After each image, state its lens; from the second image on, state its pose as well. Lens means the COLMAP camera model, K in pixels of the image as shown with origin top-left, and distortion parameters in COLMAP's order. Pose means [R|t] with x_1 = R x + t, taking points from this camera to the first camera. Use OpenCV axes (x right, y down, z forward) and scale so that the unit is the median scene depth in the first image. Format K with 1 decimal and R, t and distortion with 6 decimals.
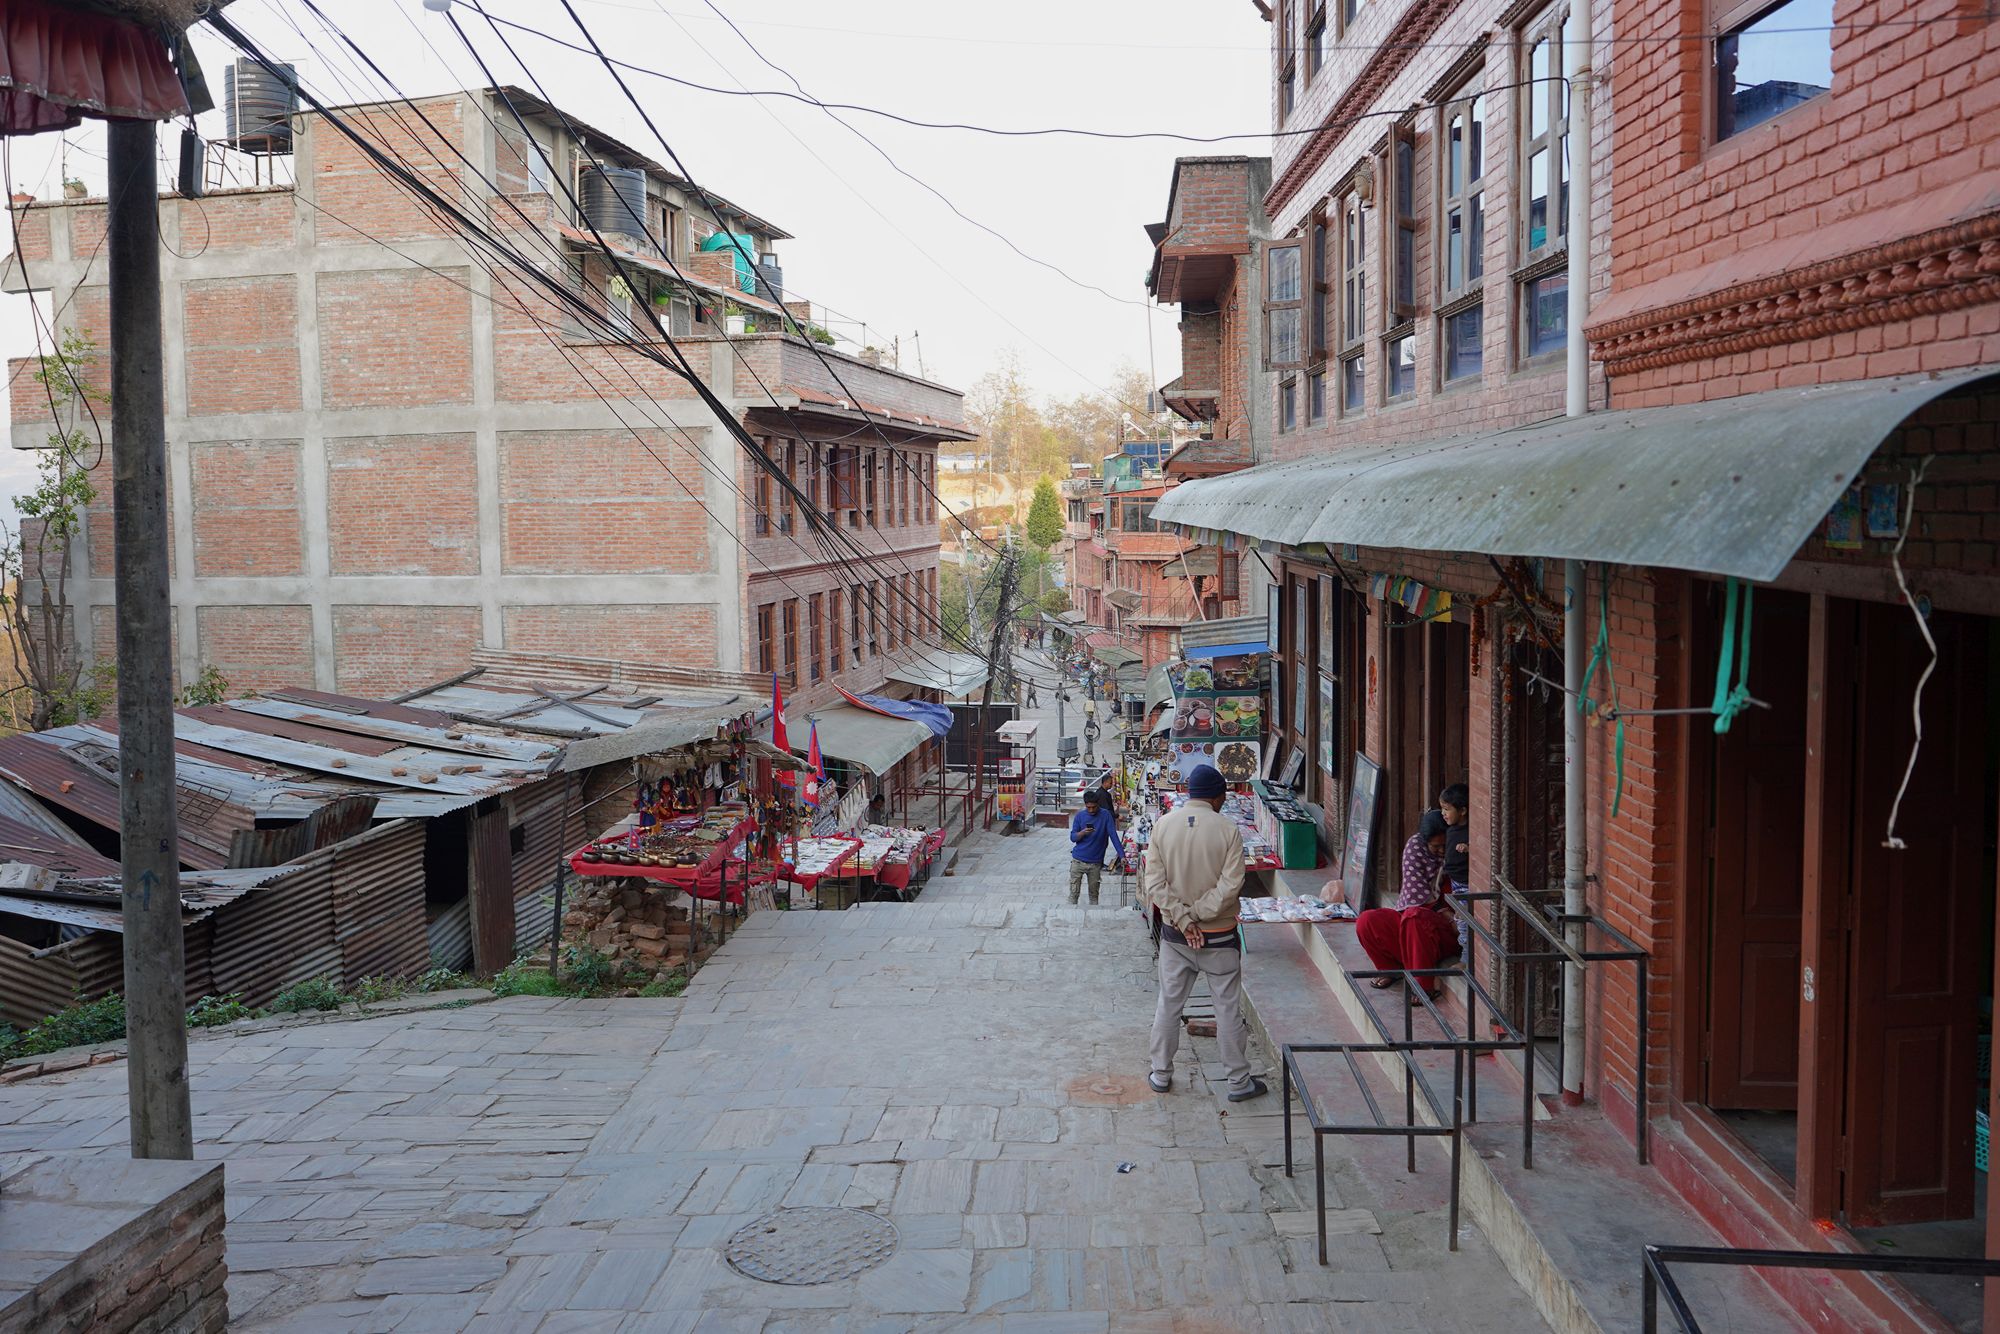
lens RADIAL K [[1311.8, 0, 996.6], [0, 1311.8, 661.4], [0, 0, 1]] dist [-0.020265, 0.021019]
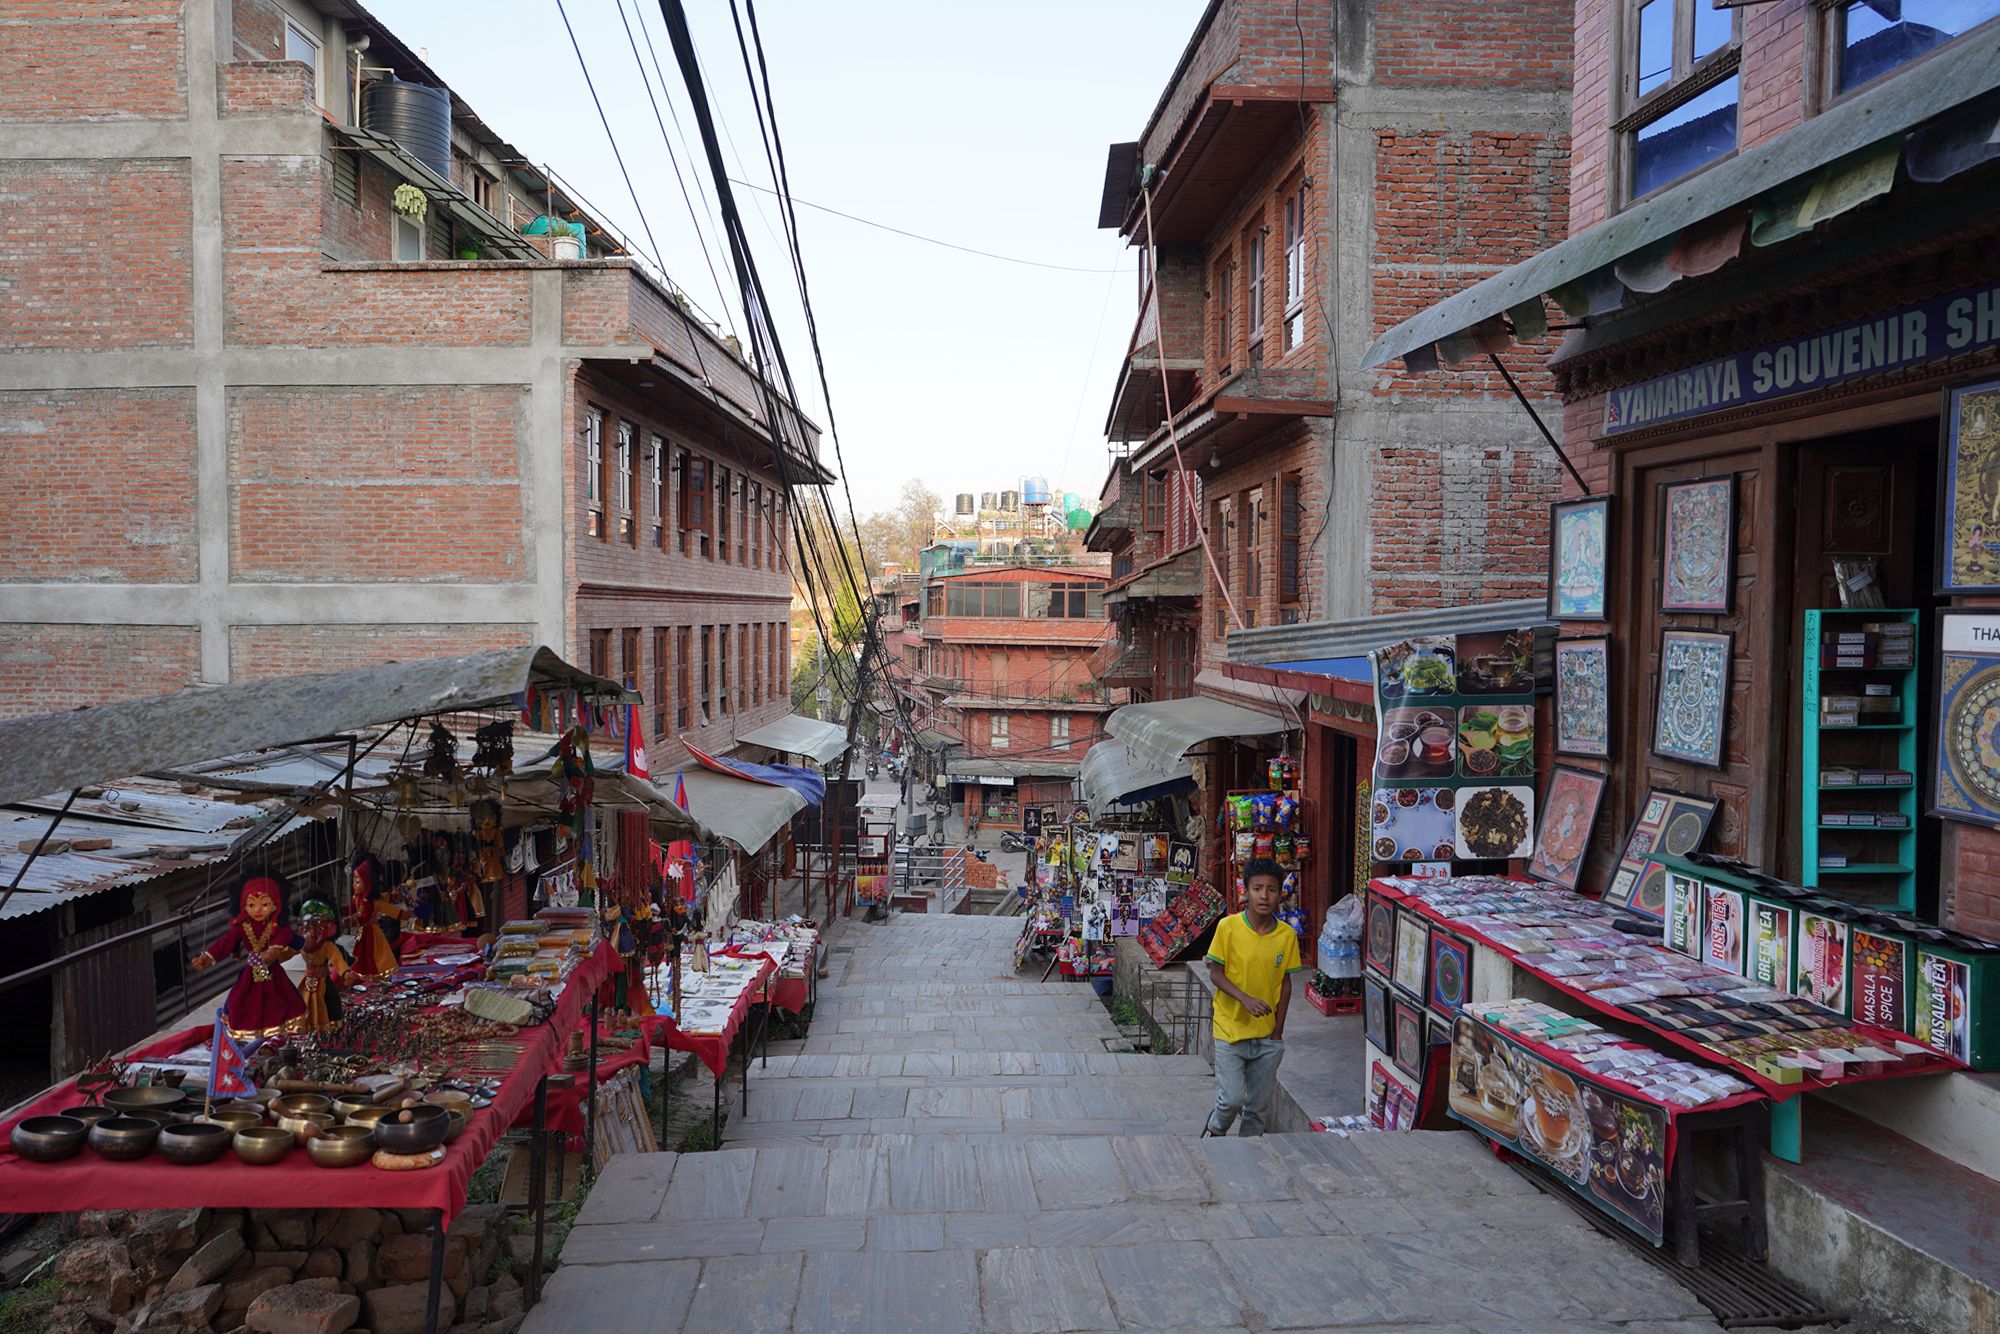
lens RADIAL K [[1311.8, 0, 1003.5], [0, 1311.8, 698.3], [0, 0, 1]] dist [-0.020265, 0.021019]
pose [[0.990844, 0.010775, 0.134577, -0.047207], [-0.006383, 0.999434, -0.033027, 0.020523], [-0.134857, 0.031866, 0.990353, 0.223107]]
